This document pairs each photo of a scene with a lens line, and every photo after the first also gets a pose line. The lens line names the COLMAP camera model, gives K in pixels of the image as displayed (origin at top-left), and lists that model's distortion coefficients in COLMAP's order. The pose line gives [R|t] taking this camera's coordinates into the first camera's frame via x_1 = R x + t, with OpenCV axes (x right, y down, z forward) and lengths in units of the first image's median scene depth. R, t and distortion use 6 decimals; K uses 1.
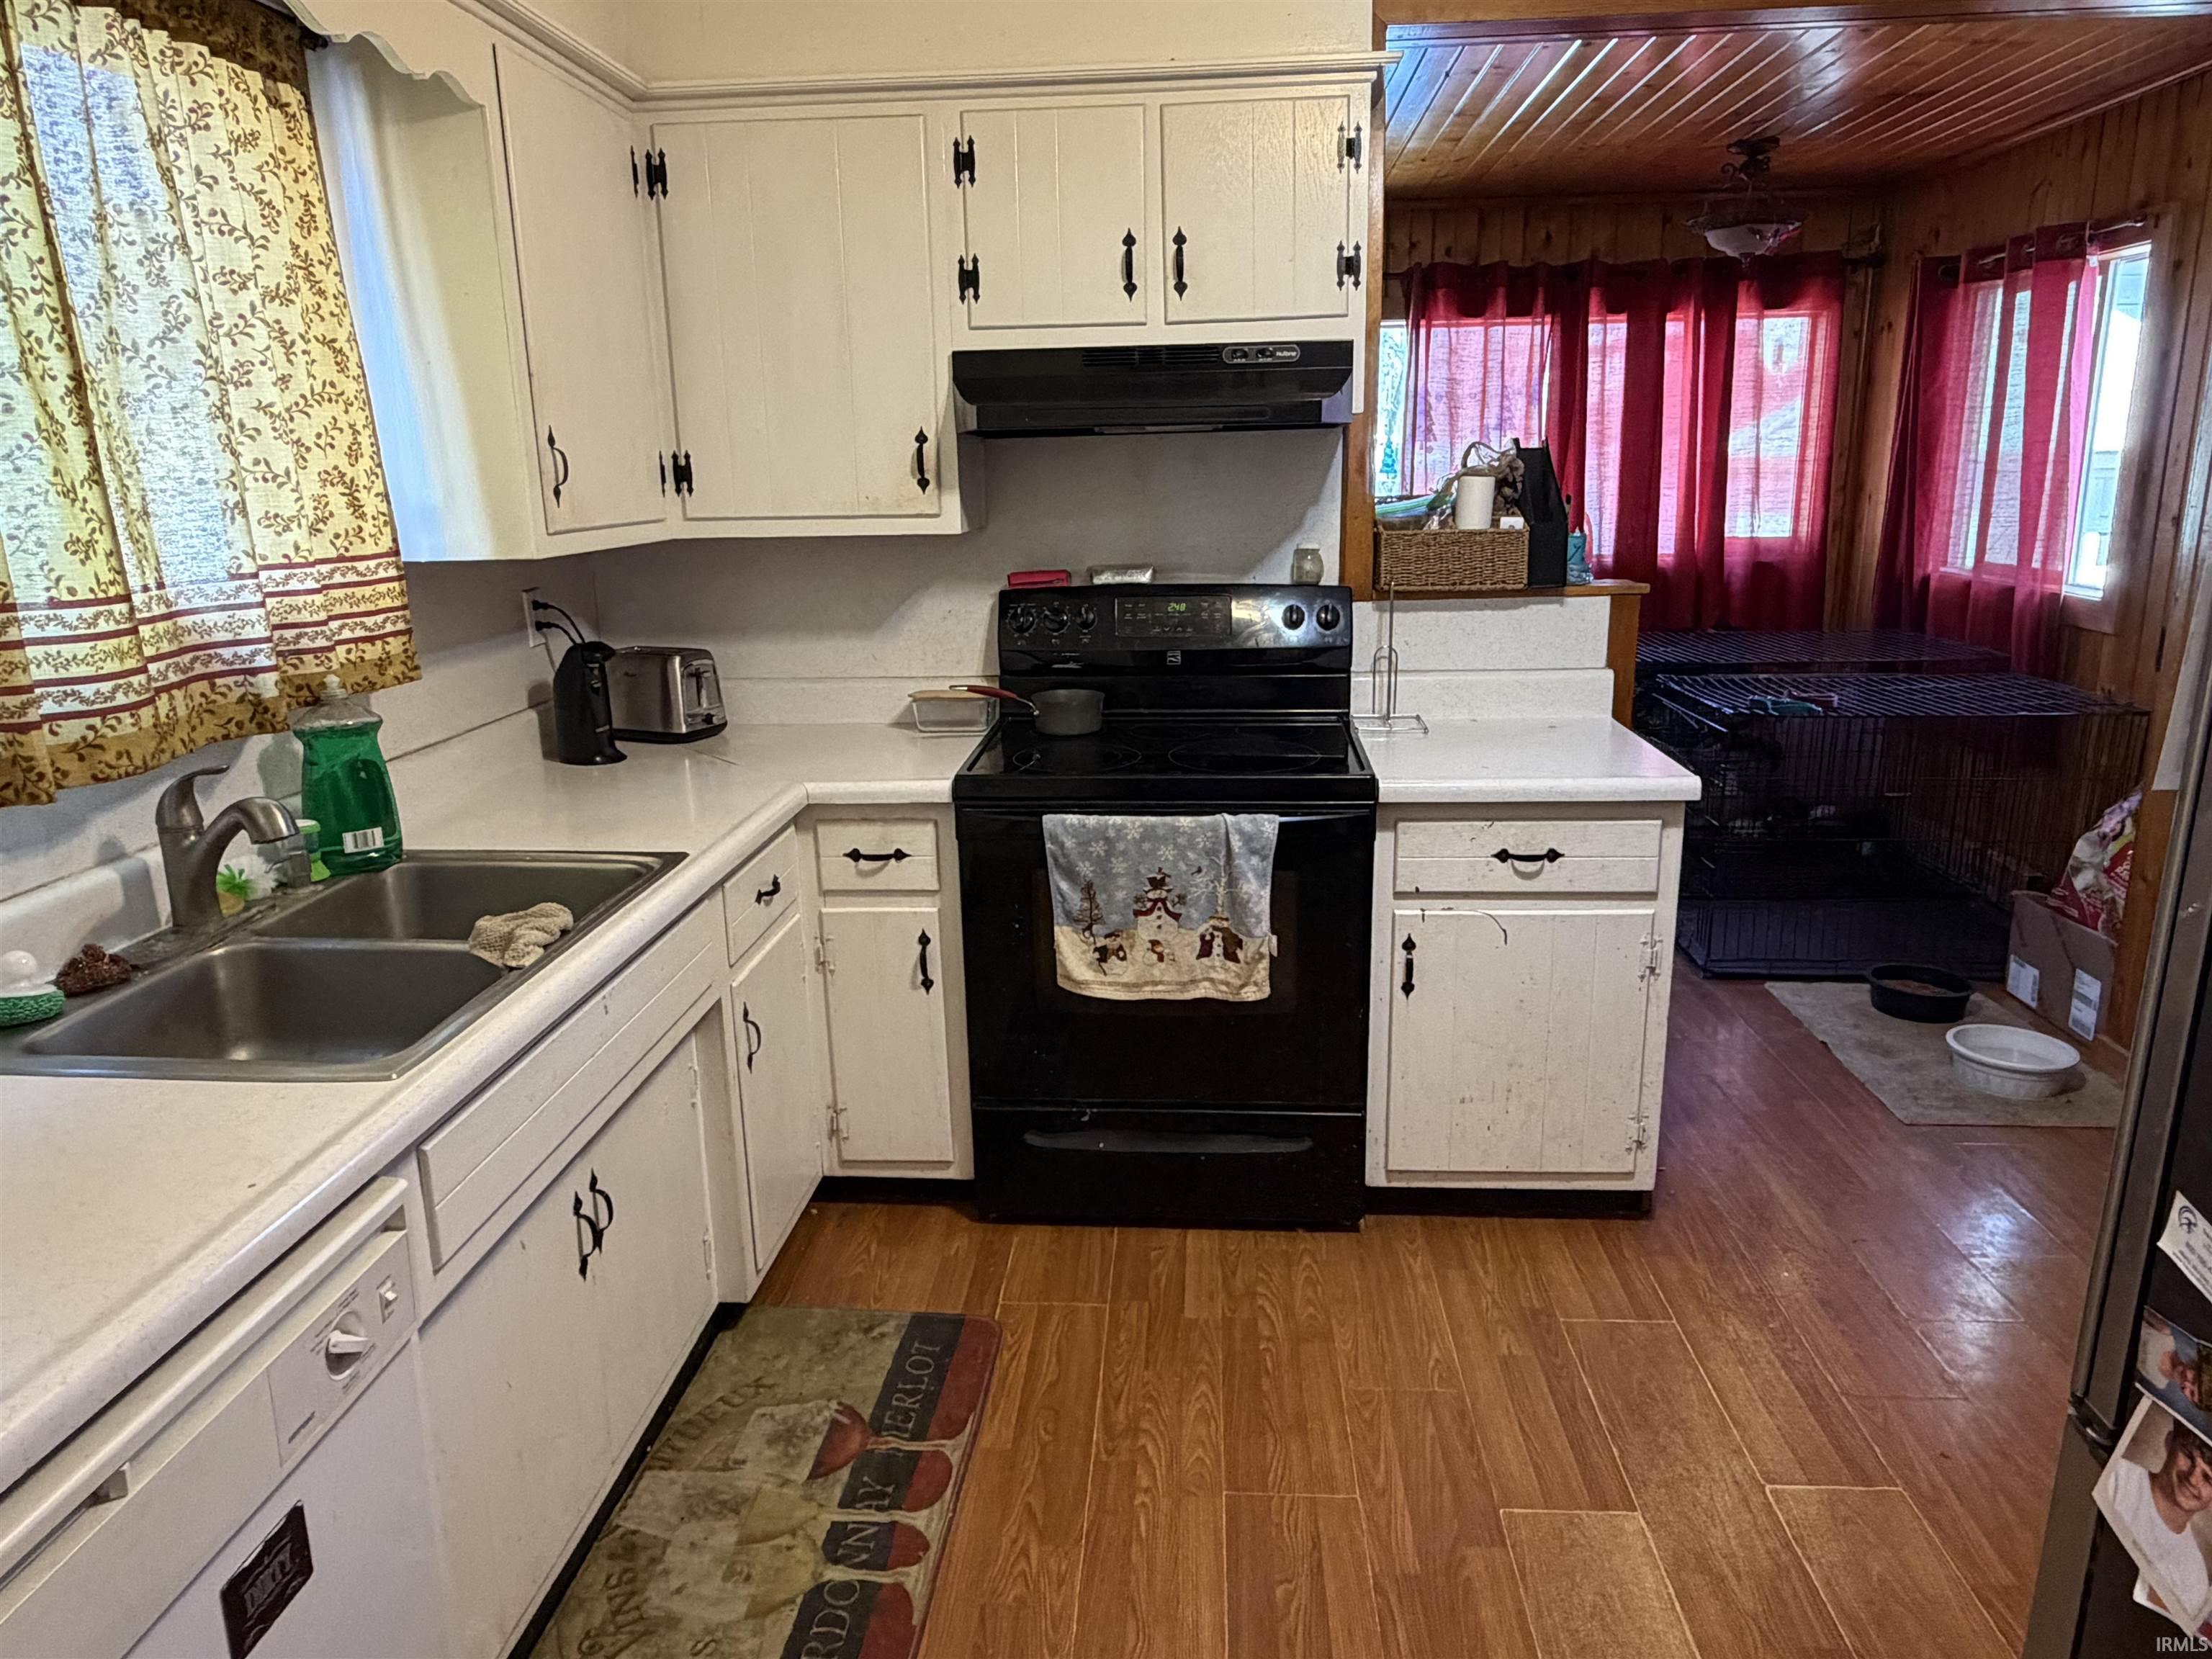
lens RADIAL K [[1466.4, 0, 1112.2], [0, 1466.4, 831.1], [0, 0, 1]] dist [0.010213, -0.006850]
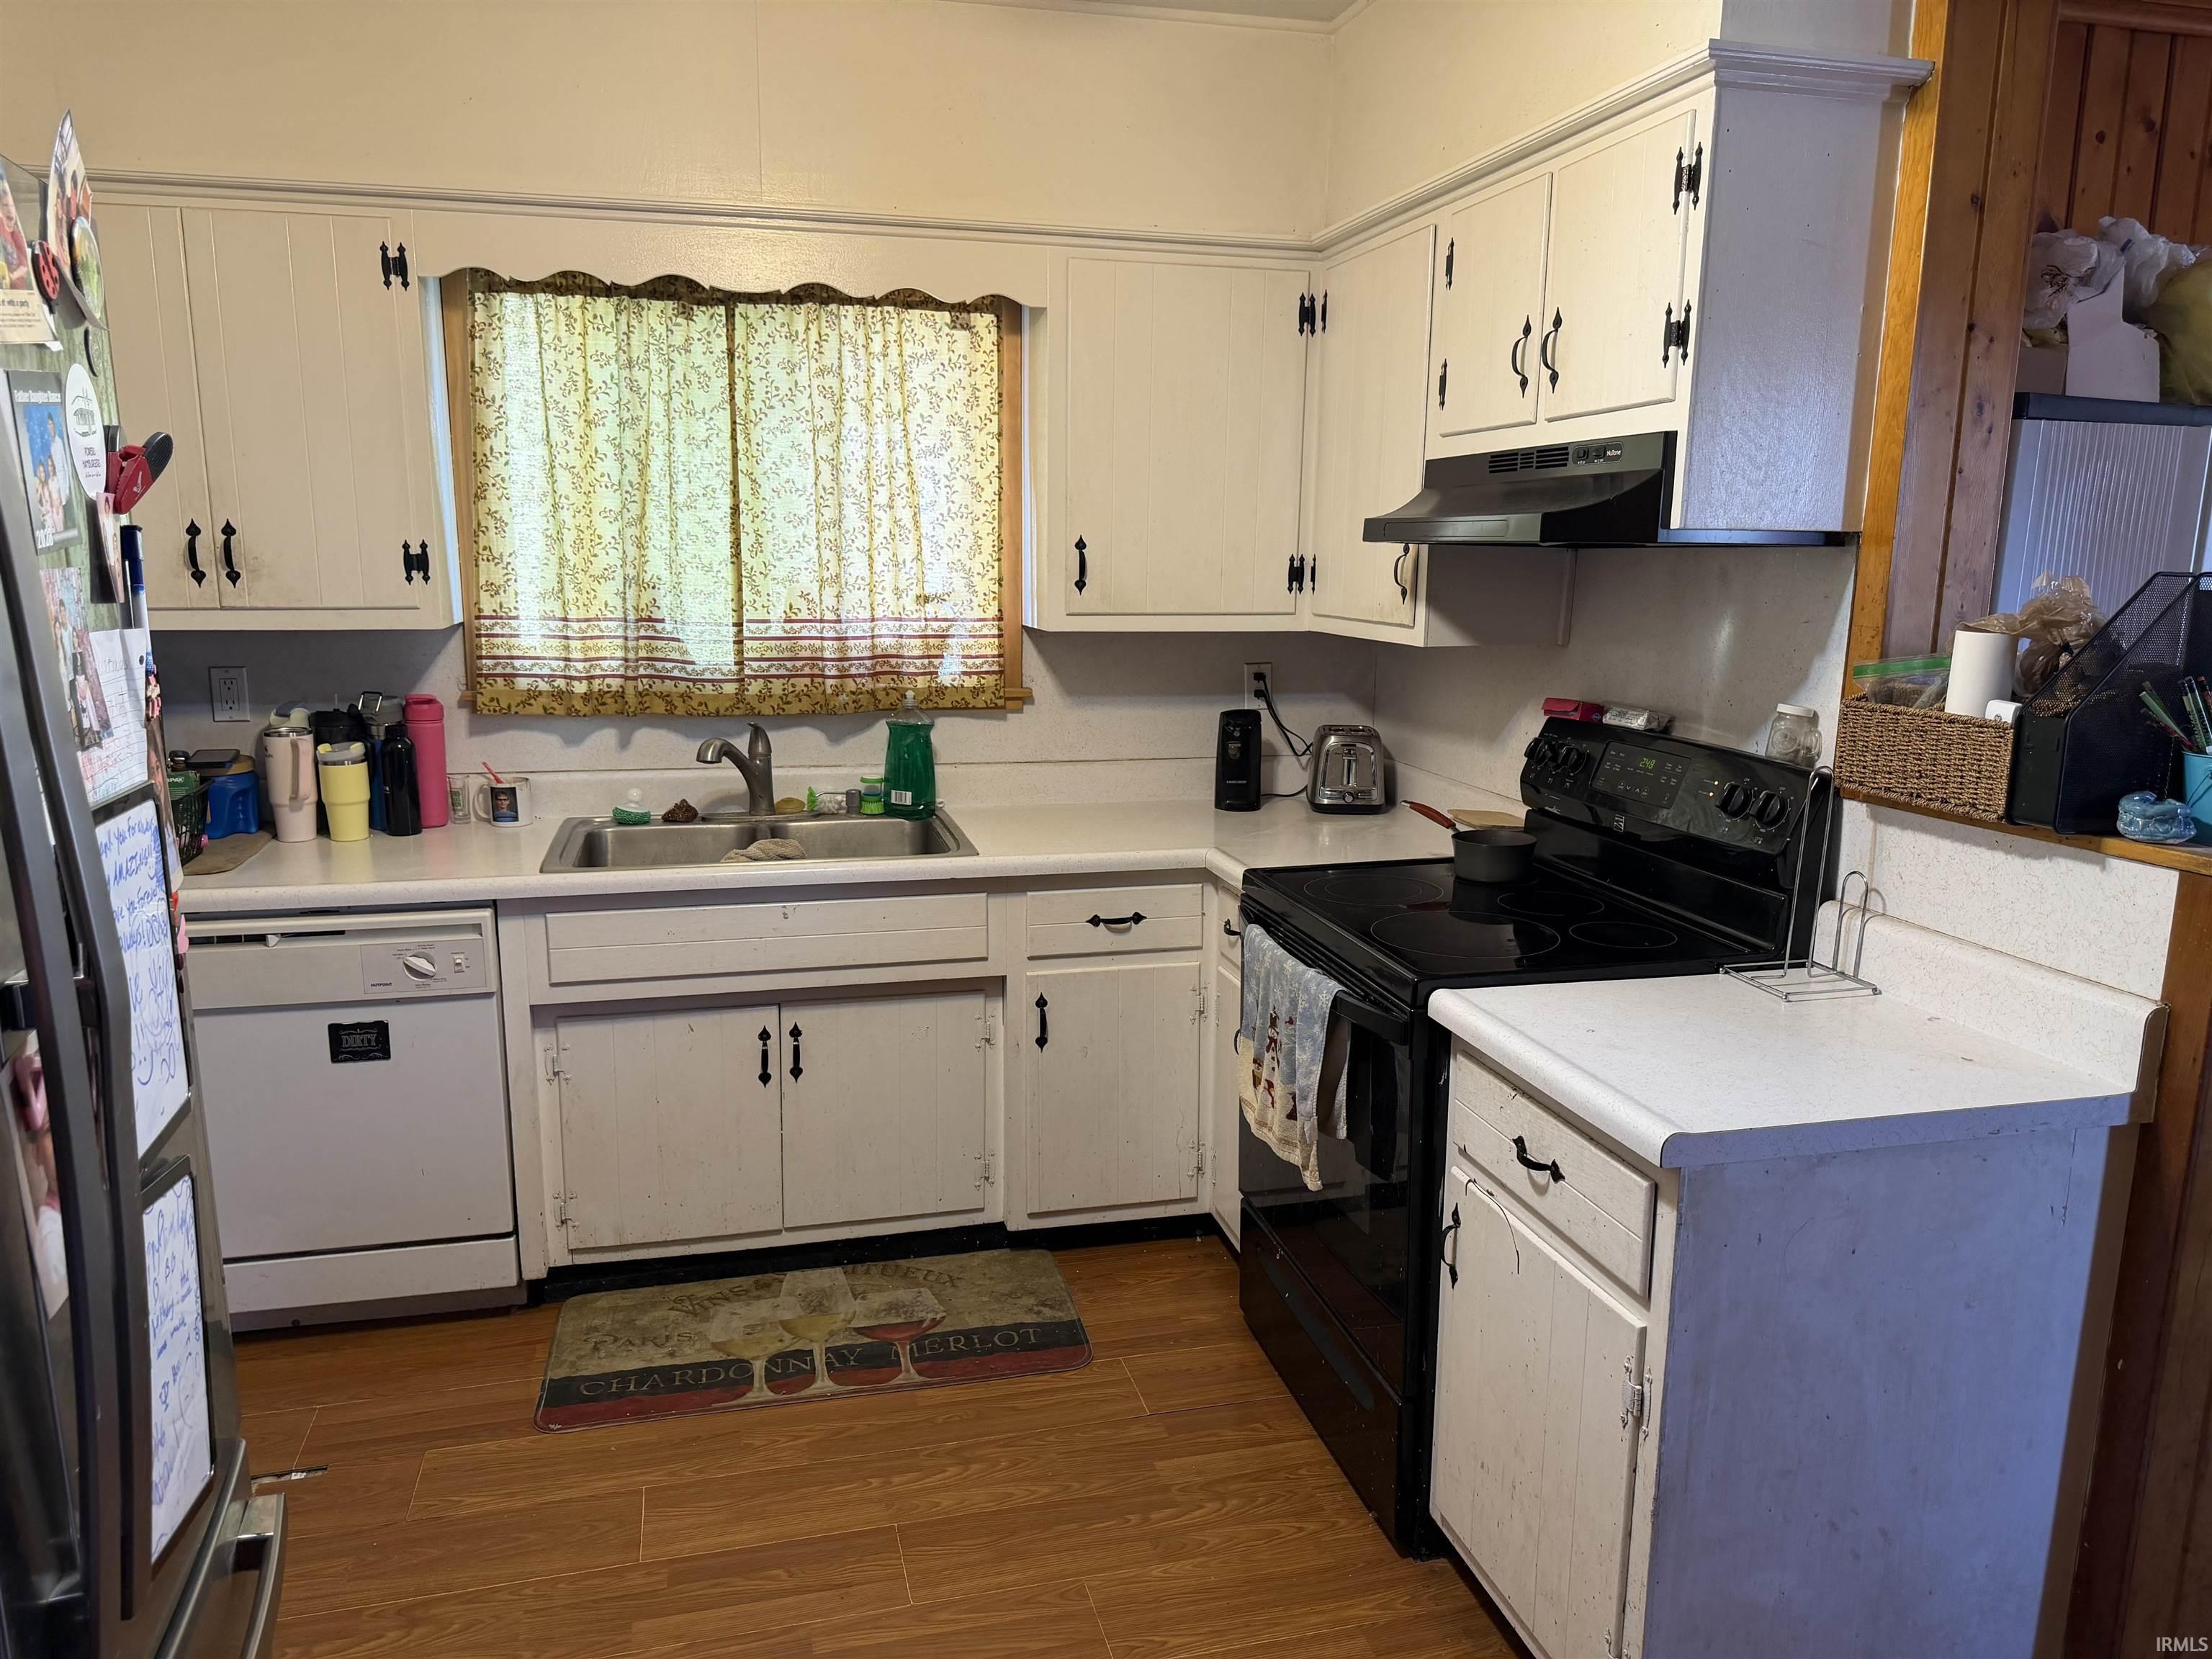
lens RADIAL K [[1576.1, 0, 1111.3], [0, 1576.1, 834.1], [0, 0, 1]] dist [0.062403, -0.006175]
pose [[0.302170, 0.194931, -0.933110, 1.044364], [-0.253594, 0.960033, 0.118433, -0.196932], [0.918903, 0.200844, 0.339527, 0.611886]]
